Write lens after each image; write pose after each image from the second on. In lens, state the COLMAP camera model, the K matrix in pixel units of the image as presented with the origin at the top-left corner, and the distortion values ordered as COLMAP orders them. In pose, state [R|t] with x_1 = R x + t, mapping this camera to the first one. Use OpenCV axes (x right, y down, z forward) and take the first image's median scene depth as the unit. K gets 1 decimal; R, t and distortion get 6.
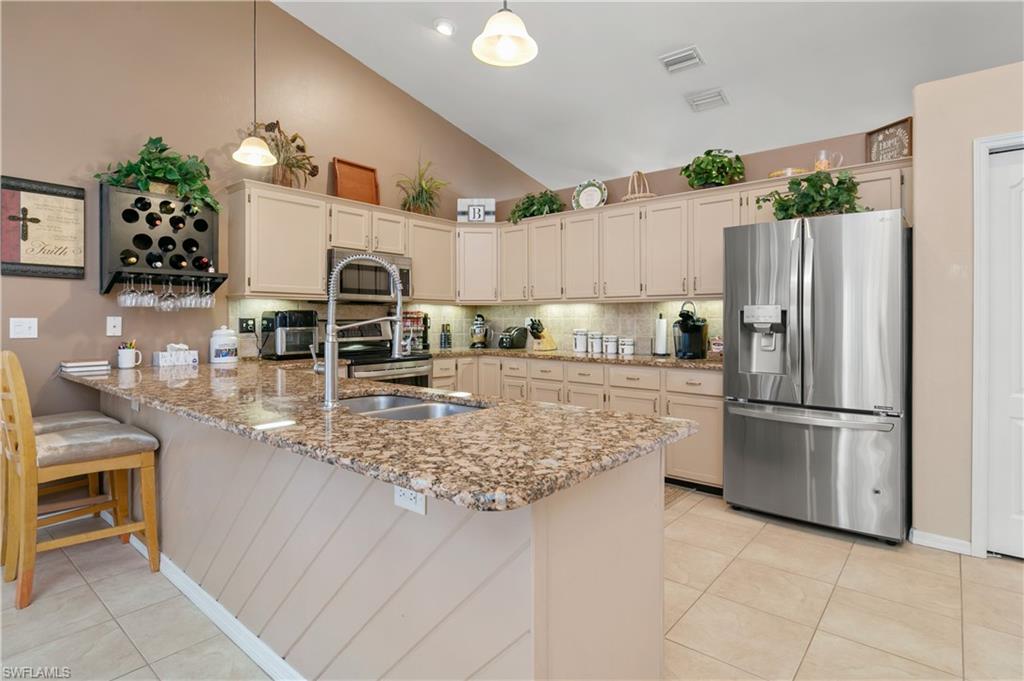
lens RADIAL K [[526.4, 0, 515.1], [0, 526.4, 318.8], [0, 0, 1]] dist [-0.008763, 0.000400]
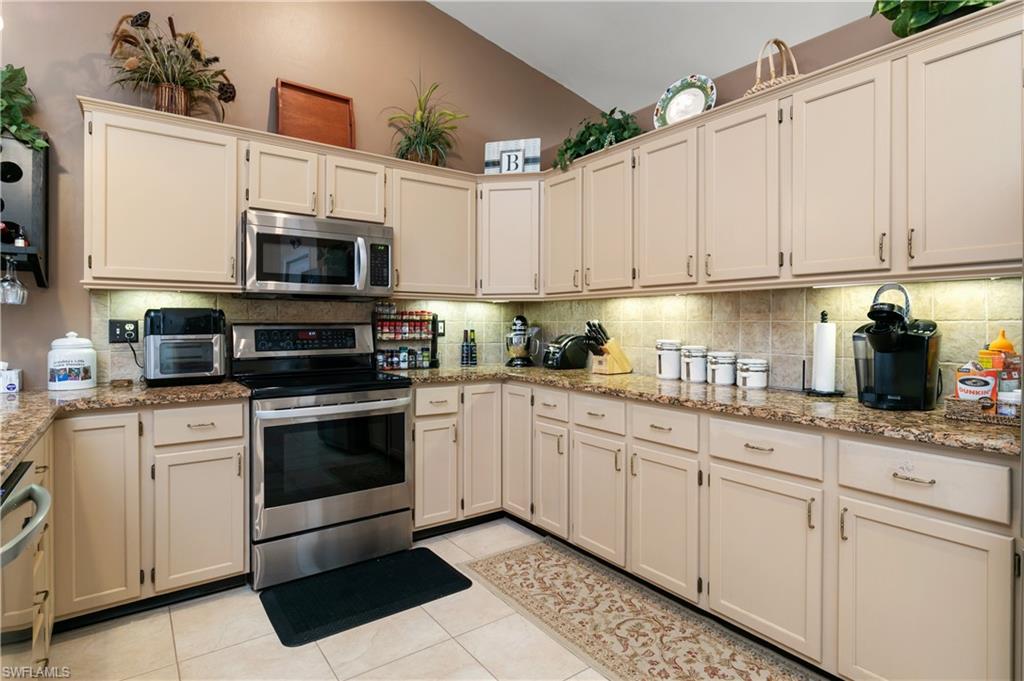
lens RADIAL K [[526.4, 0, 514.5], [0, 526.4, 327.4], [0, 0, 1]] dist [-0.008763, 0.000400]
pose [[0.967755, 0.003366, -0.251870, 0.109501], [-0.001346, 0.999966, 0.008192, 0.001230], [0.251889, -0.007589, 0.967726, 0.412105]]
